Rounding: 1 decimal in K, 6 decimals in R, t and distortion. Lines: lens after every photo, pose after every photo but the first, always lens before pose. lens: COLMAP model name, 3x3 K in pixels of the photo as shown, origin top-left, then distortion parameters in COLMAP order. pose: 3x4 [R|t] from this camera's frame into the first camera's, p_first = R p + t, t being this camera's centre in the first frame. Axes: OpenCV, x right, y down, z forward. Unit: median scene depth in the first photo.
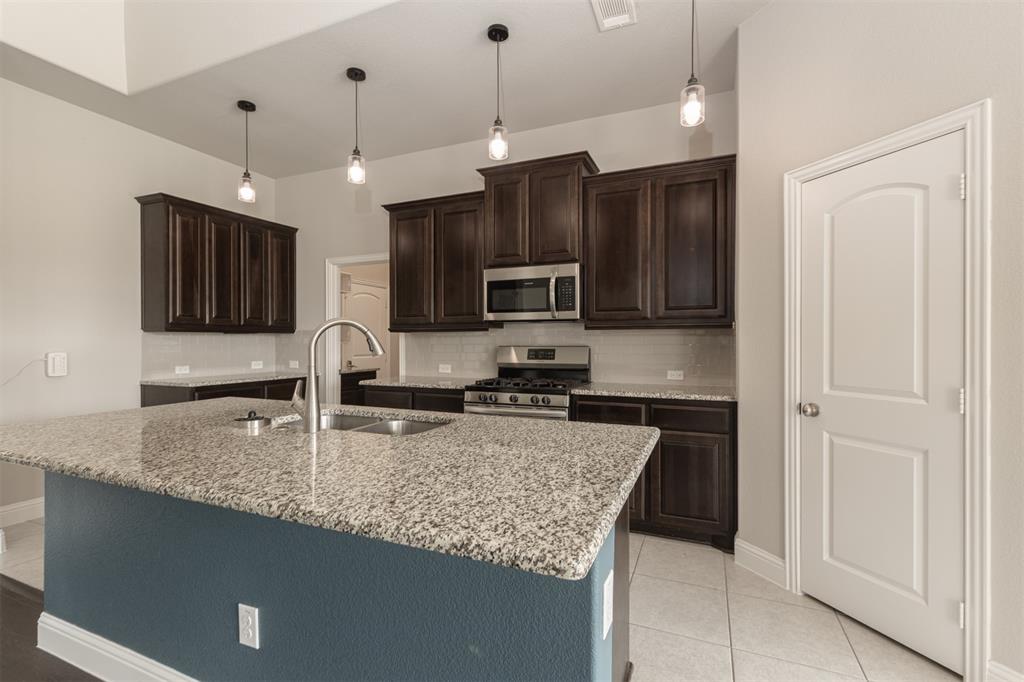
lens RADIAL K [[448.0, 0, 512.8], [0, 448.0, 340.7], [0, 0, 1]] dist [-0.010174, -0.000704]
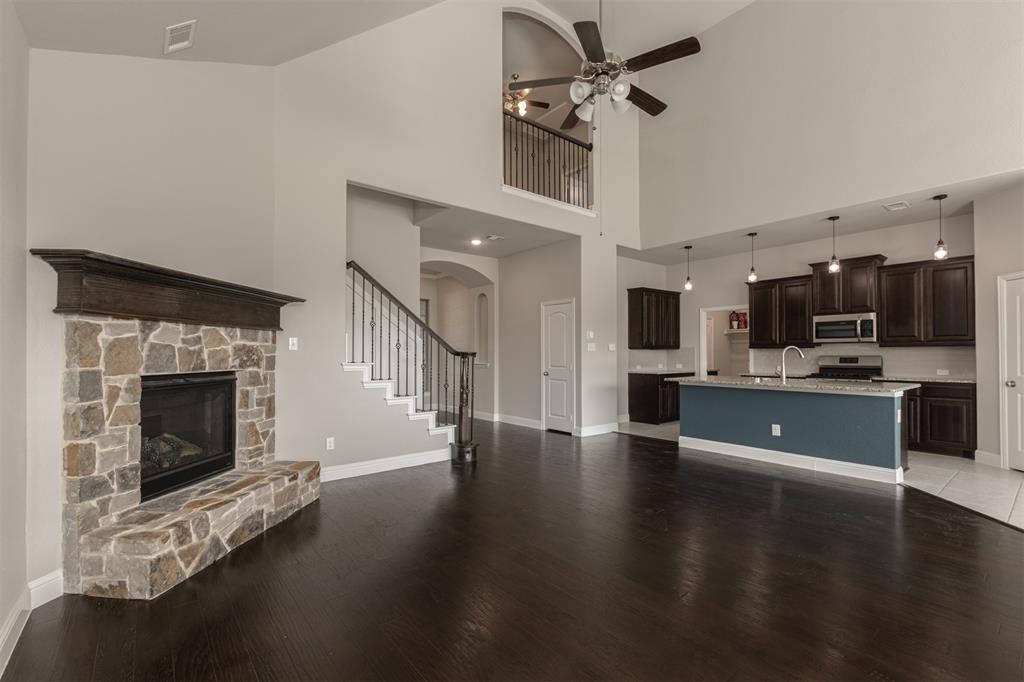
lens RADIAL K [[448.0, 0, 515.8], [0, 448.0, 351.3], [0, 0, 1]] dist [-0.010174, -0.000704]
pose [[0.884383, -0.004212, -0.466743, -0.322626], [0.002958, 0.999990, -0.003419, -0.004929], [0.466752, 0.001643, 0.884387, -1.386352]]
